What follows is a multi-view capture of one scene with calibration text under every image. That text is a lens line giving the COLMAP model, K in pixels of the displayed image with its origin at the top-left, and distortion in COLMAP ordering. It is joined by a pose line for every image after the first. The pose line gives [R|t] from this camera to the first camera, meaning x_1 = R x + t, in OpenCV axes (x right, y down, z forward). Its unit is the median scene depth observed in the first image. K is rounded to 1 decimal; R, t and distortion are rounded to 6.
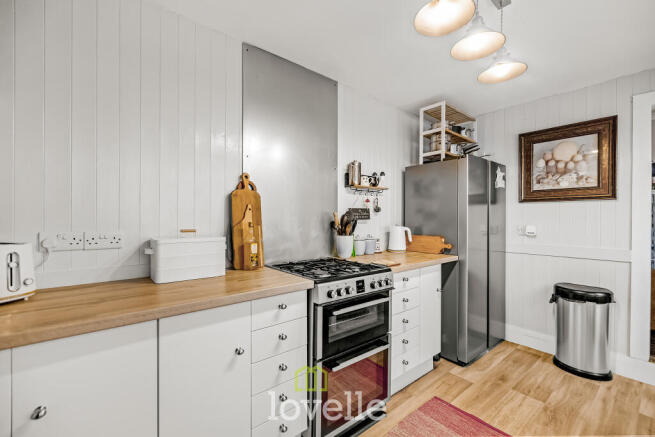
lens RADIAL K [[277.1, 0, 327.5], [0, 277.1, 218.5], [0, 0, 1]] dist [0.000172, -0.000033]
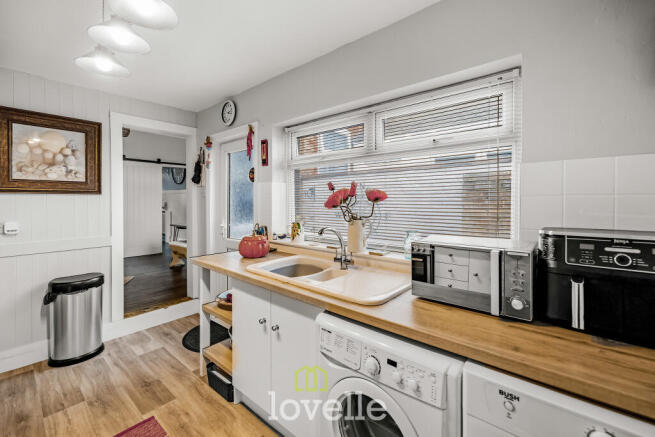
lens RADIAL K [[277.6, 0, 325.3], [0, 277.6, 206.1], [0, 0, 1]] dist [0.002544, 0.000224]
pose [[-0.172360, -0.021763, 0.984794, -0.264419], [0.001985, 0.999746, 0.022440, -0.041918], [-0.985032, 0.005823, -0.172273, 0.252448]]
